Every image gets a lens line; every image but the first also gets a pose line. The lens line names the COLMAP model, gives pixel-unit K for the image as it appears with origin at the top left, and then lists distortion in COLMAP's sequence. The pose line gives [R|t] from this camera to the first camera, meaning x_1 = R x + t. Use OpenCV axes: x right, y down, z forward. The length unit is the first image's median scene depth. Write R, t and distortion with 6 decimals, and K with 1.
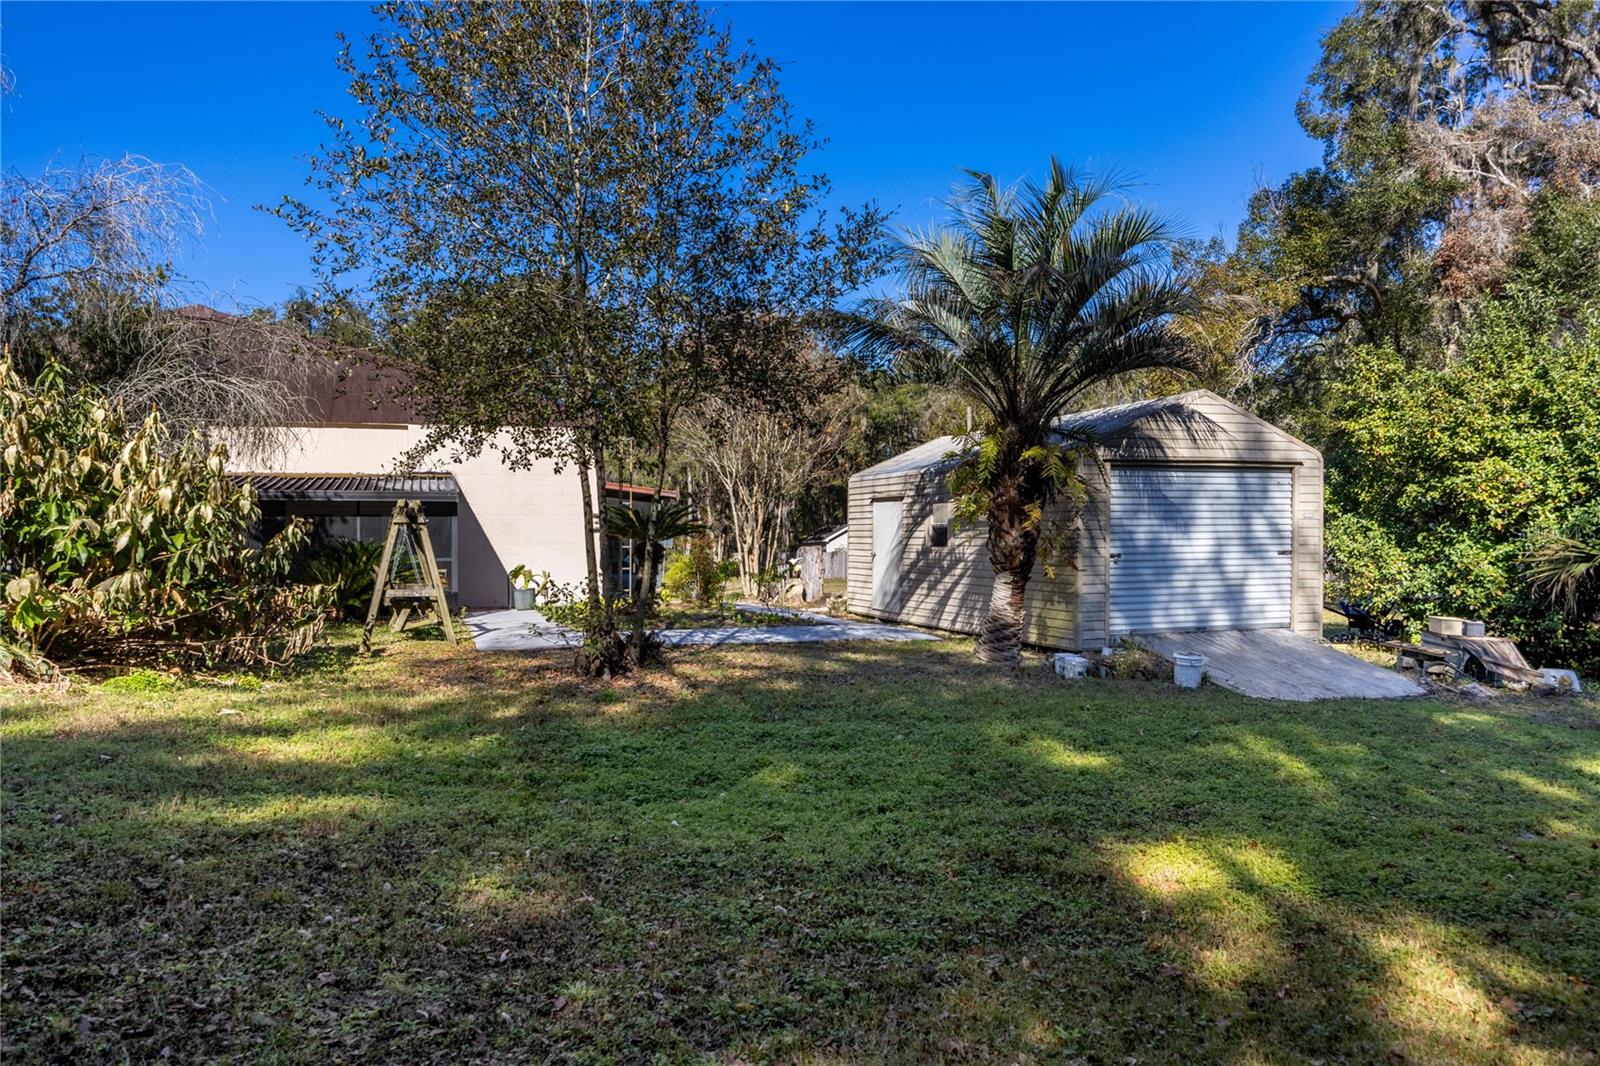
lens RADIAL K [[1149.4, 0, 805.6], [0, 1149.4, 533.2], [0, 0, 1]] dist [0.003862, -0.003498]
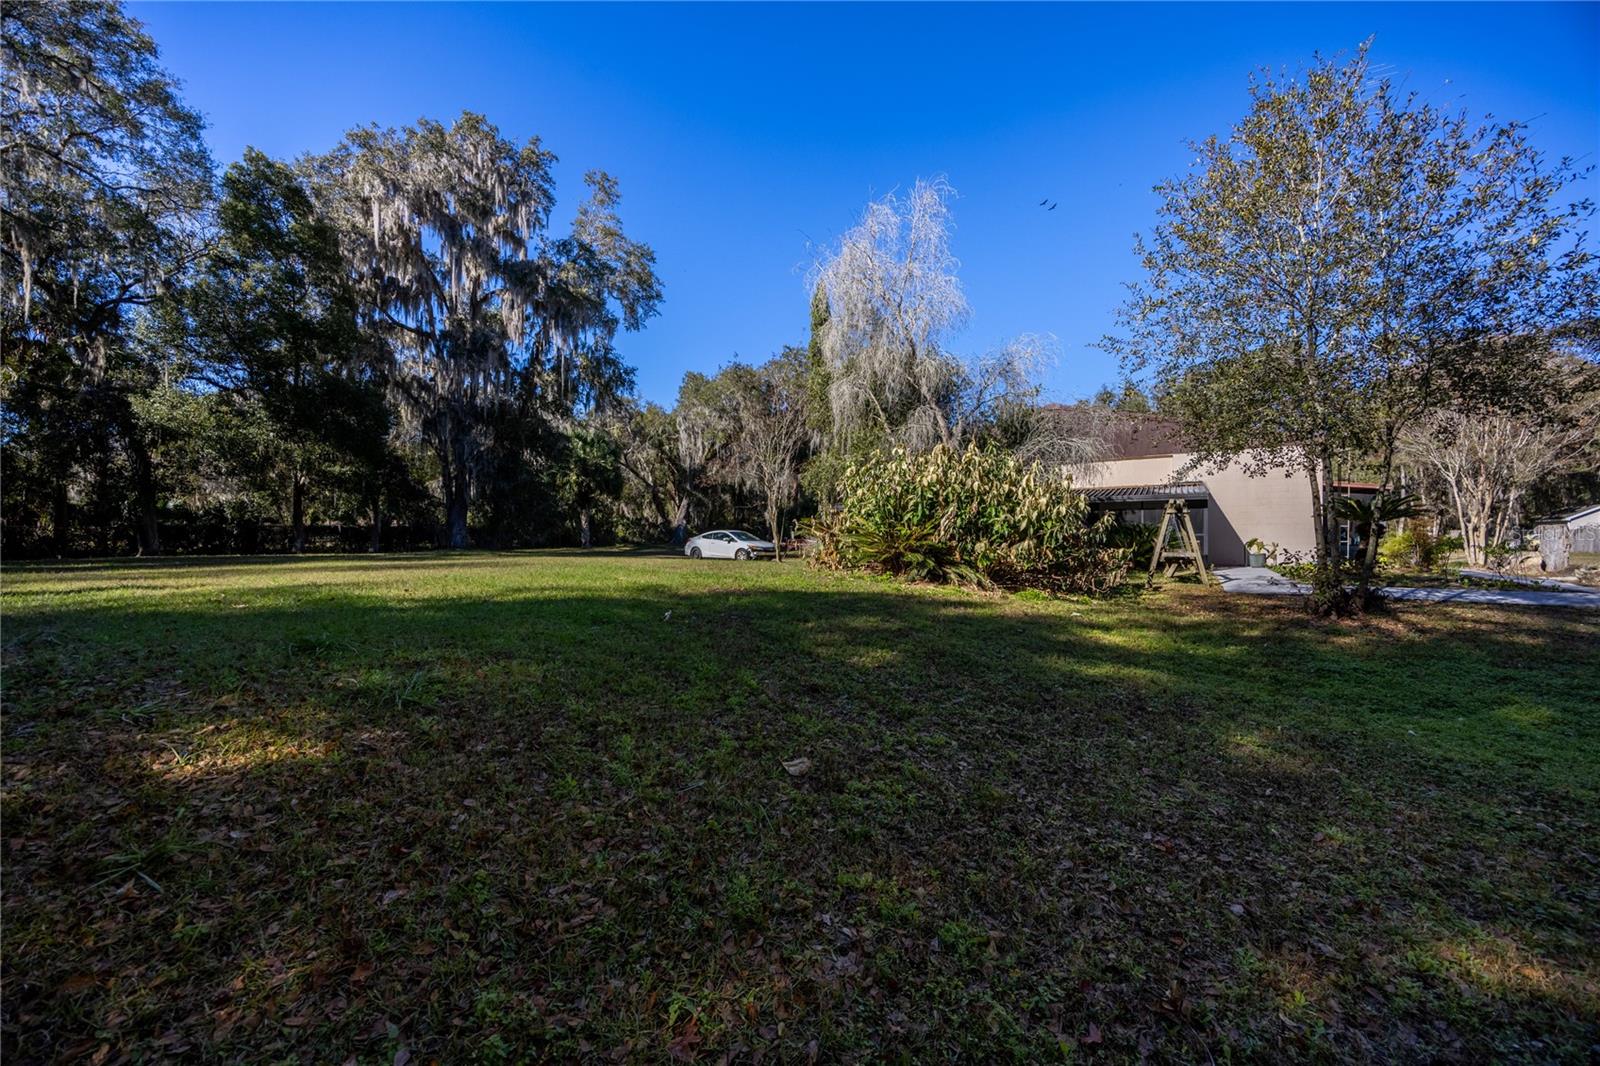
lens RADIAL K [[613.2, 0, 794.7], [0, 613.2, 536.4], [0, 0, 1]] dist [0.001277, -0.000371]
pose [[0.637505, 0.006670, -0.770417, -0.012574], [0.013913, 0.999700, 0.020168, -0.000415], [0.770320, -0.023576, 0.637221, -0.002960]]
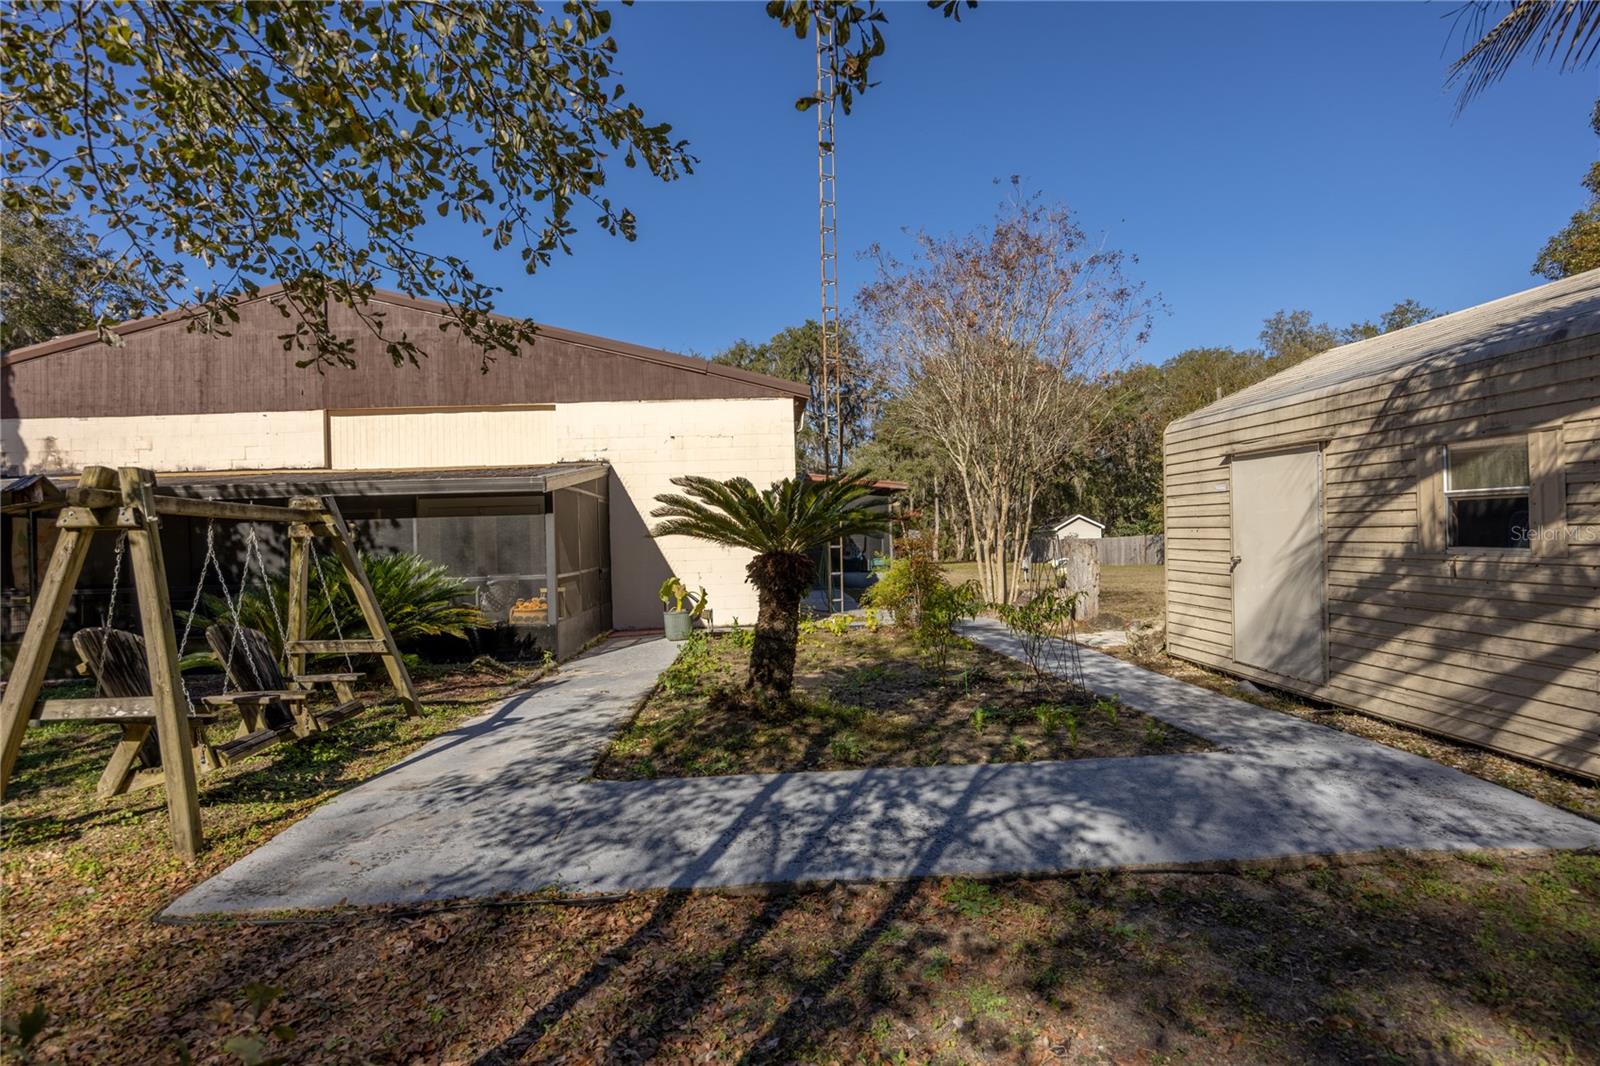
lens RADIAL K [[810.8, 0, 790.0], [0, 810.8, 534.3], [0, 0, 1]] dist [0.007604, 0.000711]
pose [[0.959179, -0.024941, -0.281696, -0.055131], [0.027365, 0.999615, 0.004672, -0.001038], [0.281471, -0.012190, 0.959492, 0.980164]]
